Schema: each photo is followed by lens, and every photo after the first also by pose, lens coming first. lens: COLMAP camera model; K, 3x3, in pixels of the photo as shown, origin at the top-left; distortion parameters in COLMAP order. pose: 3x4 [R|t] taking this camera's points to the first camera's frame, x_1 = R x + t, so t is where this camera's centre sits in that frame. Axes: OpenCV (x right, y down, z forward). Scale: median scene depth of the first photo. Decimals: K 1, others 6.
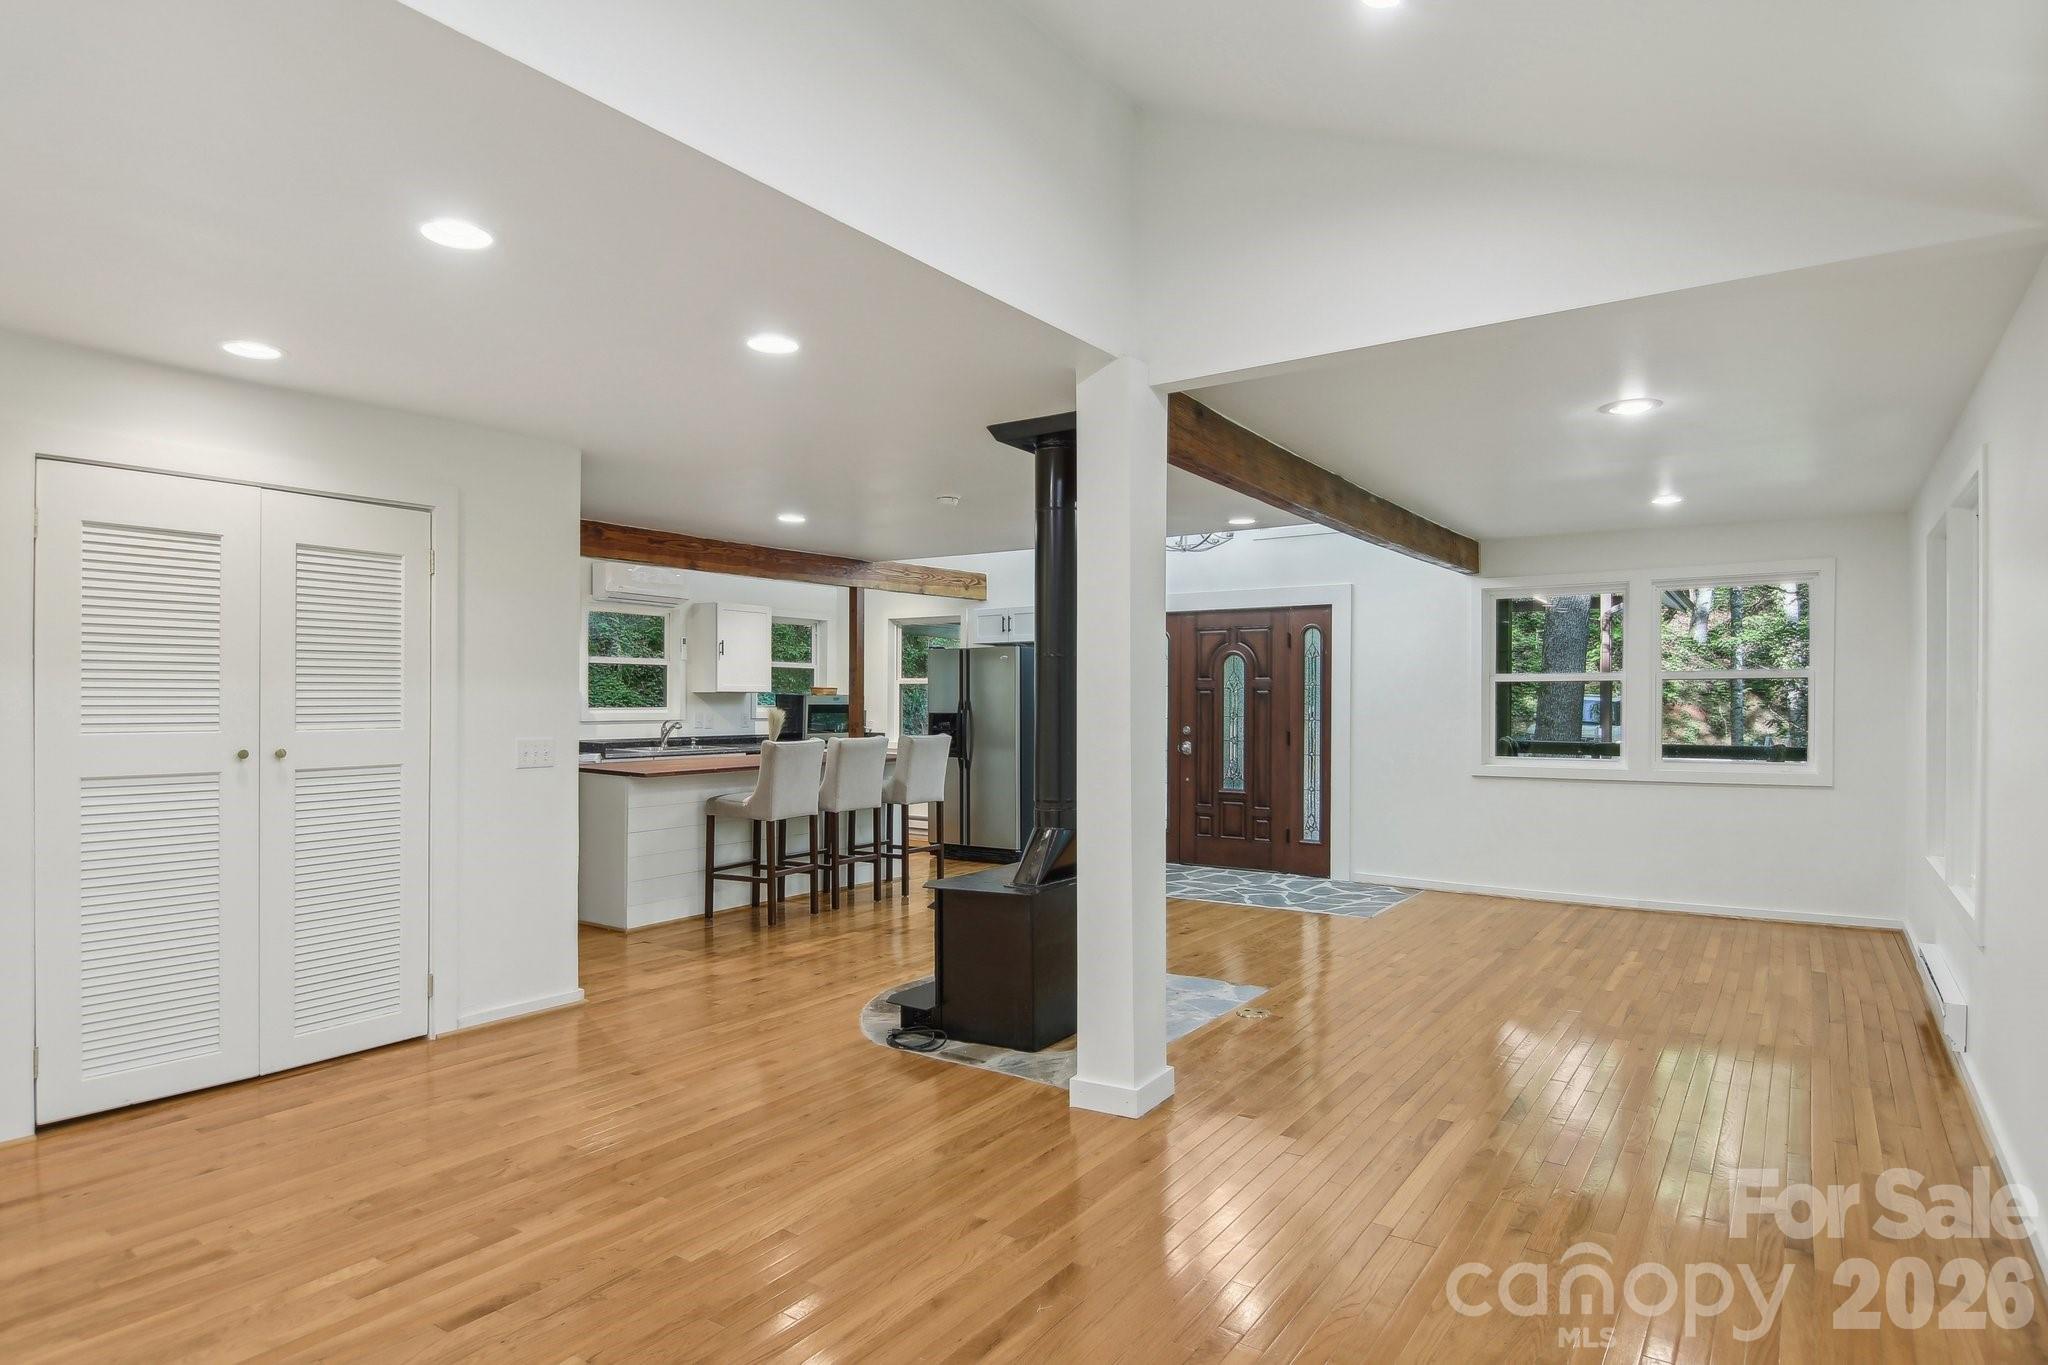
lens RADIAL K [[1154.9, 0, 1027.3], [0, 1154.9, 715.3], [0, 0, 1]] dist [-0.016542, -0.001364]
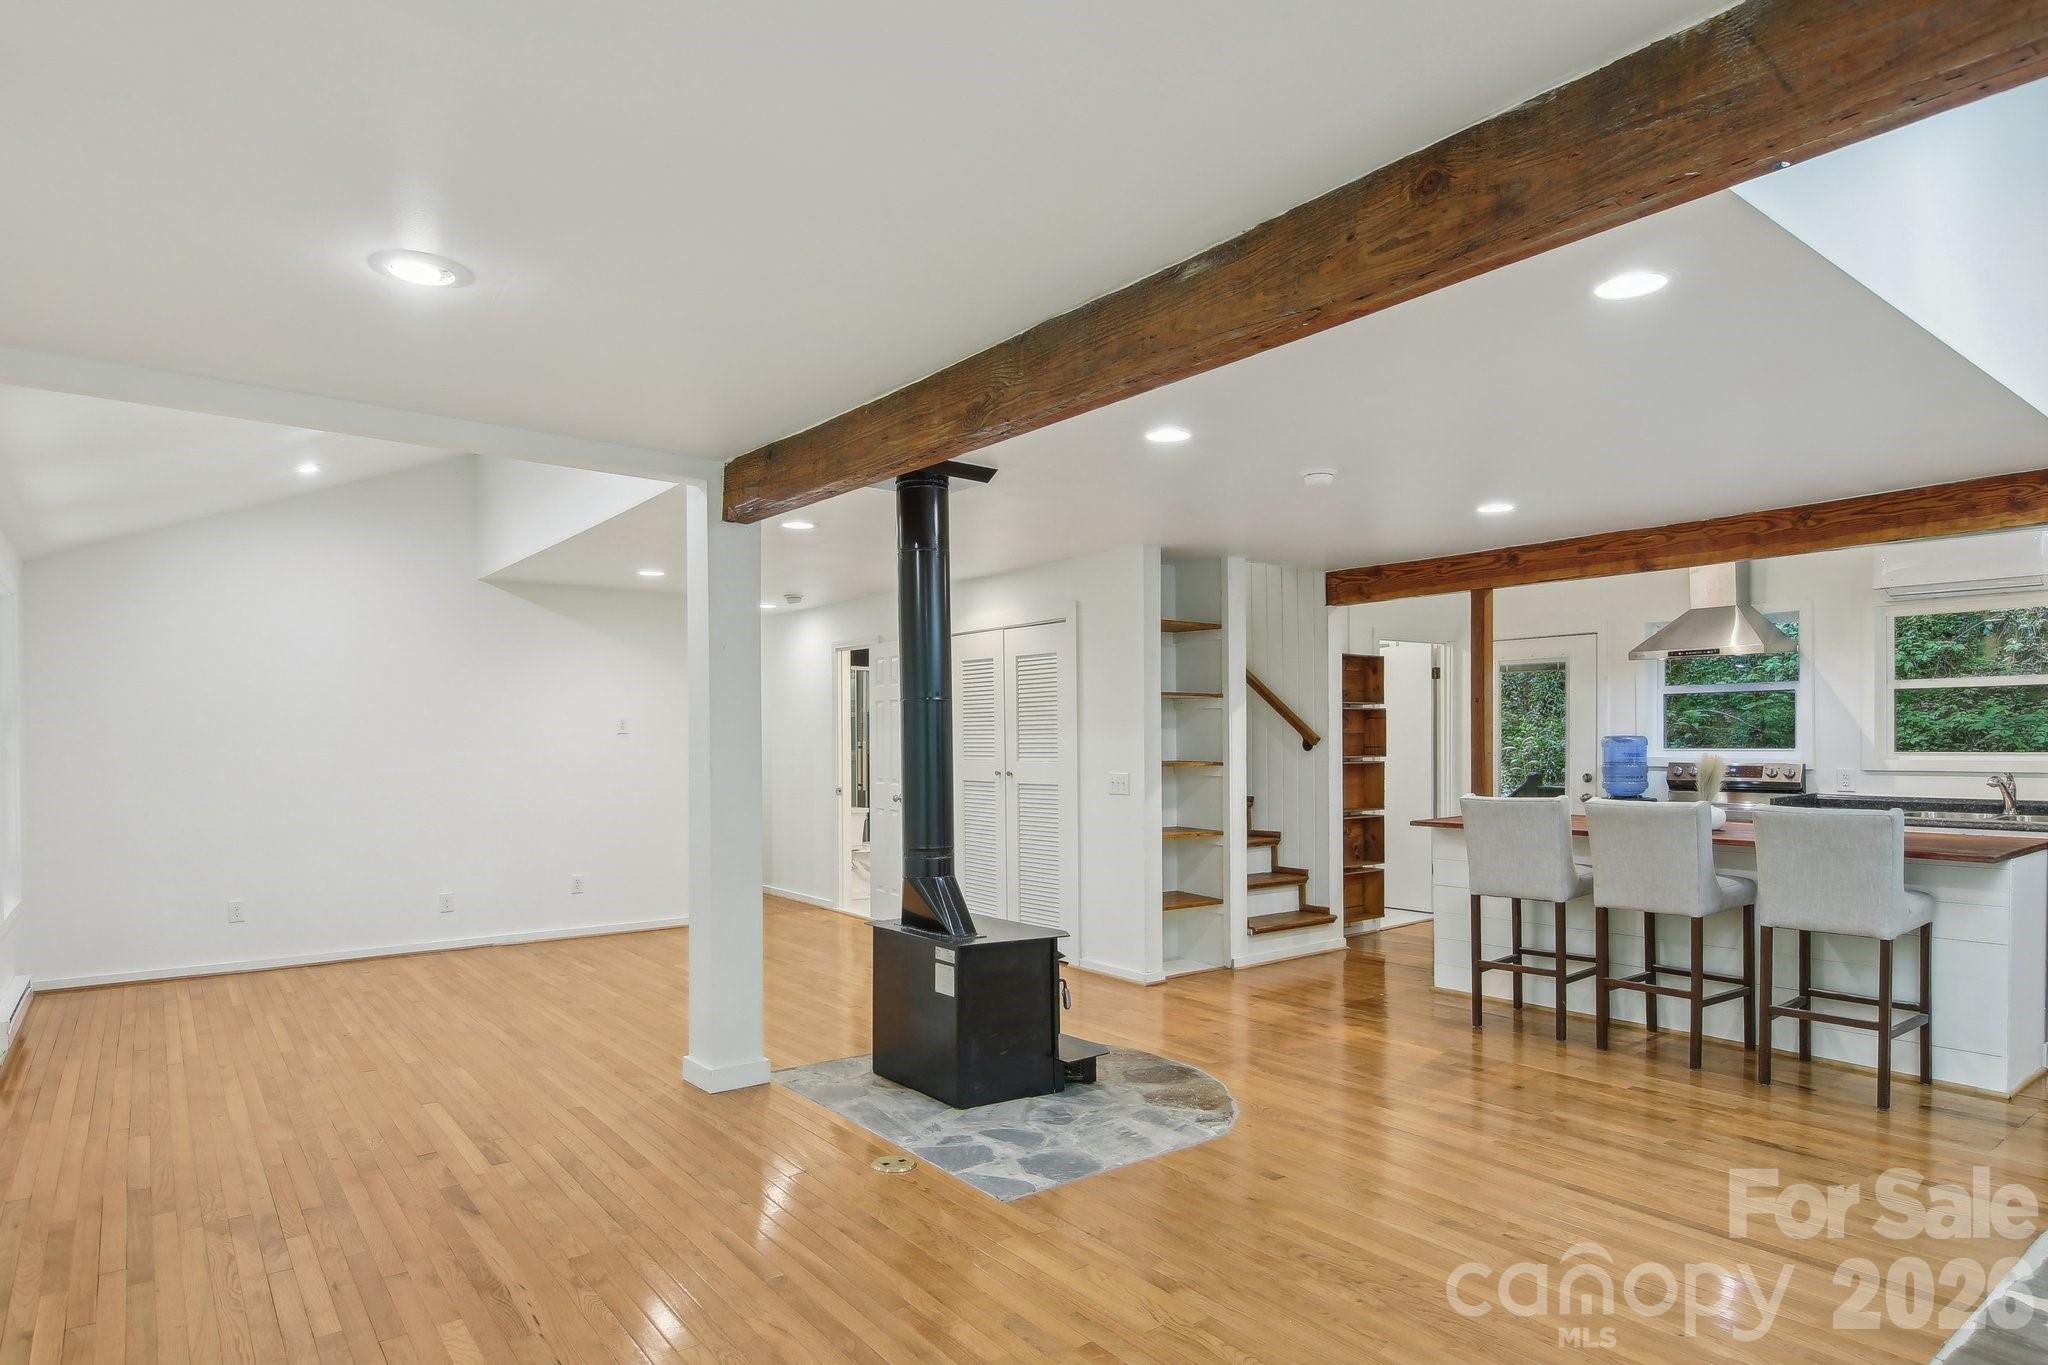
lens RADIAL K [[1125.1, 0, 965.7], [0, 1125.1, 689.5], [0, 0, 1]] dist [-0.003859, -0.001276]
pose [[-0.334566, -0.040368, -0.941507, 0.462448], [-0.007962, 0.999168, -0.040011, -0.011891], [0.942339, -0.005890, -0.334609, 0.675951]]
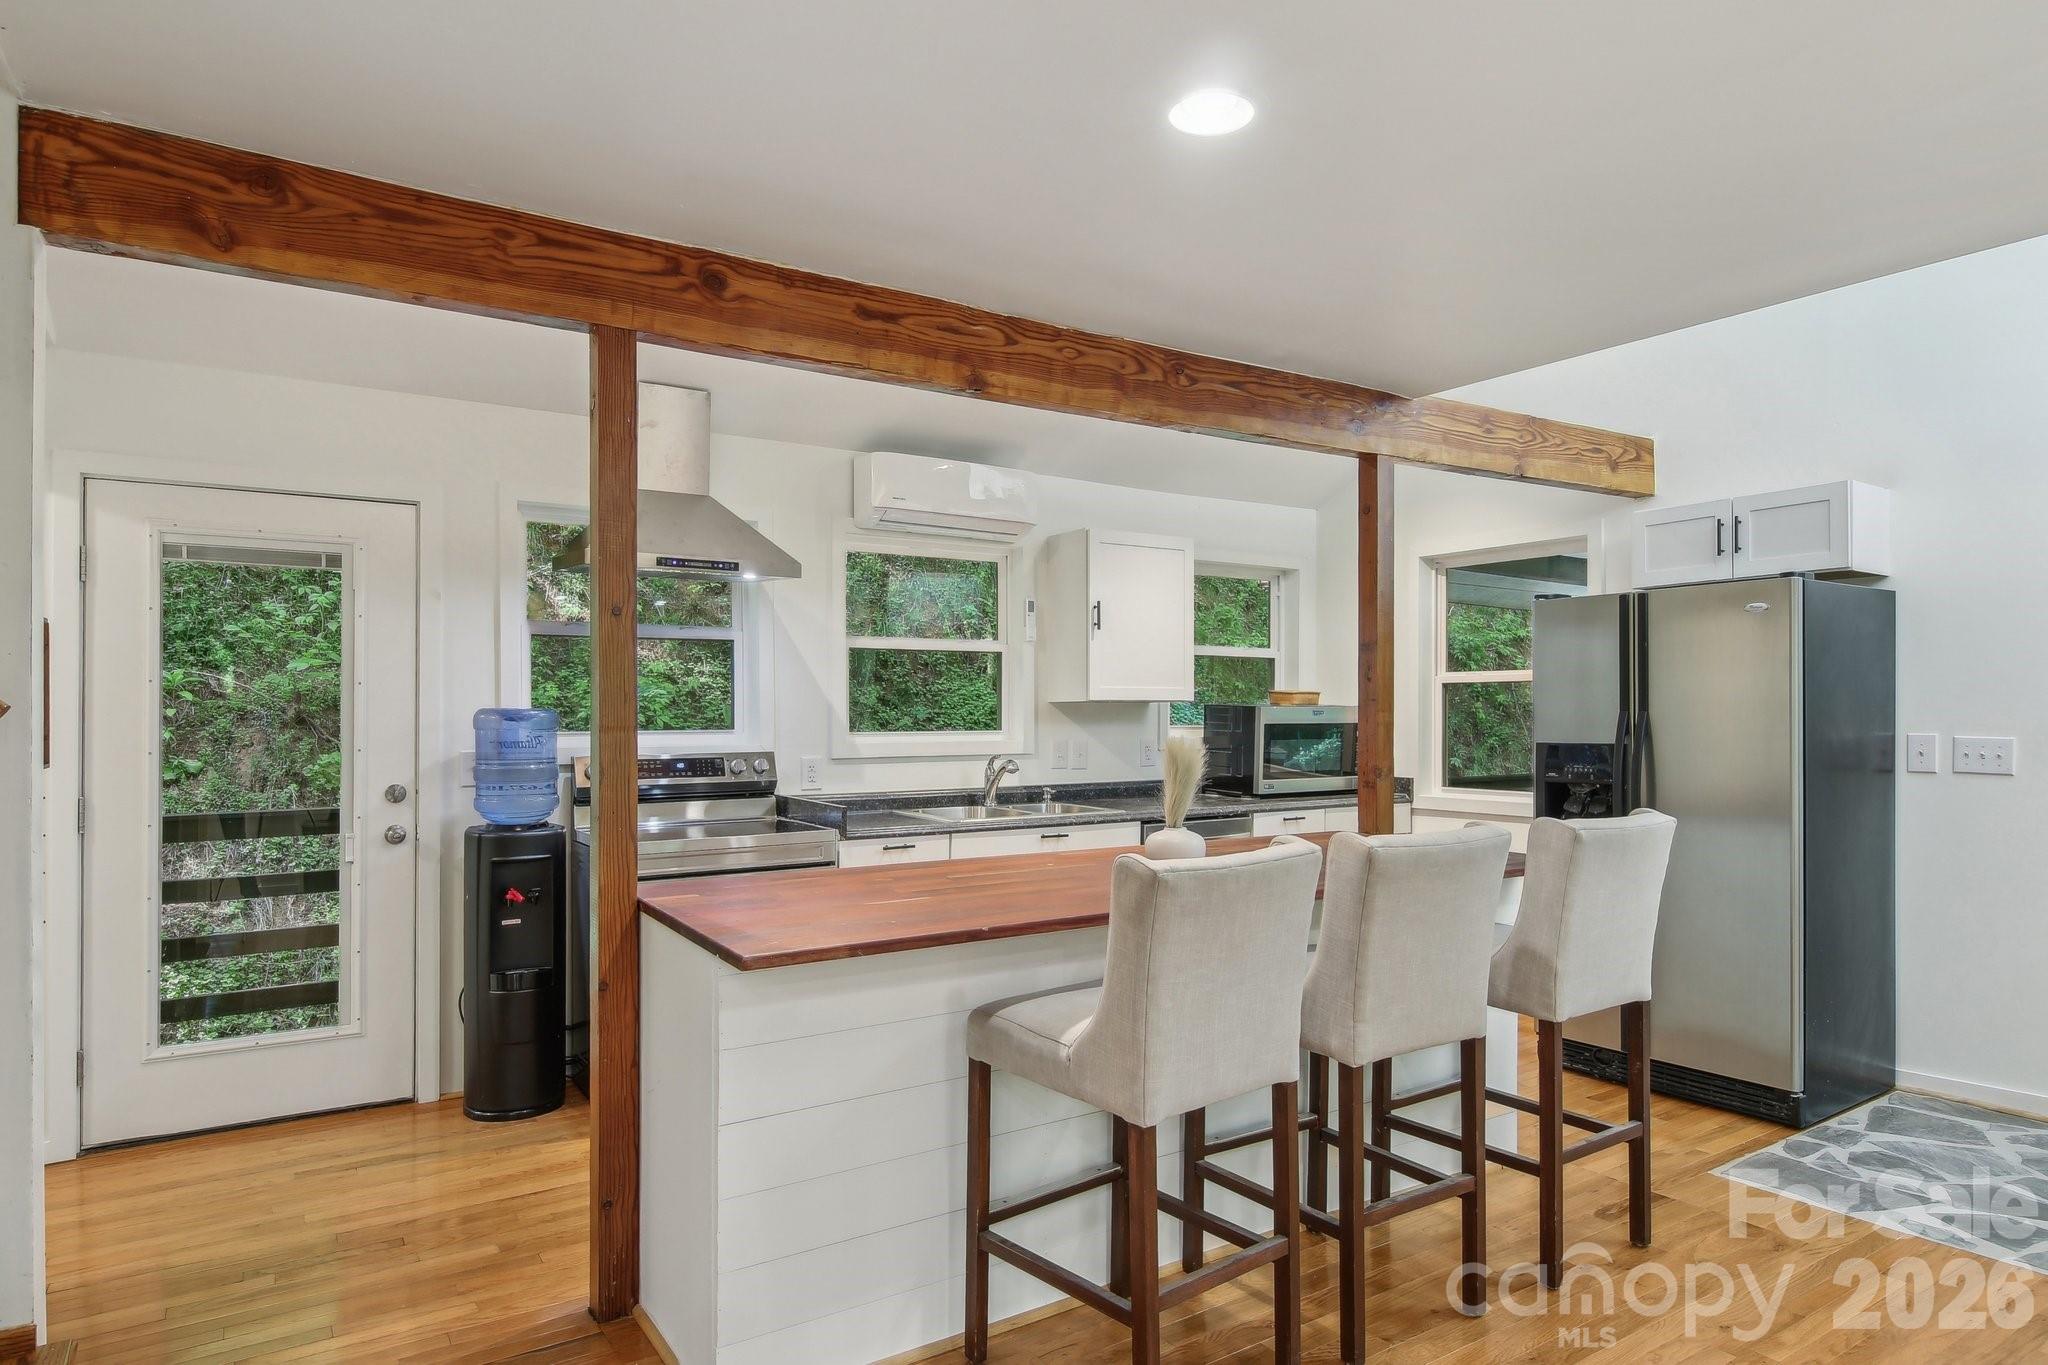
lens RADIAL K [[1154.9, 0, 1027.3], [0, 1154.9, 715.3], [0, 0, 1]] dist [-0.016542, -0.001364]
pose [[0.925569, -0.004643, -0.378551, -0.100751], [-0.000118, 0.999921, -0.012552, -0.007380], [0.378579, 0.011663, 0.925495, 0.524052]]
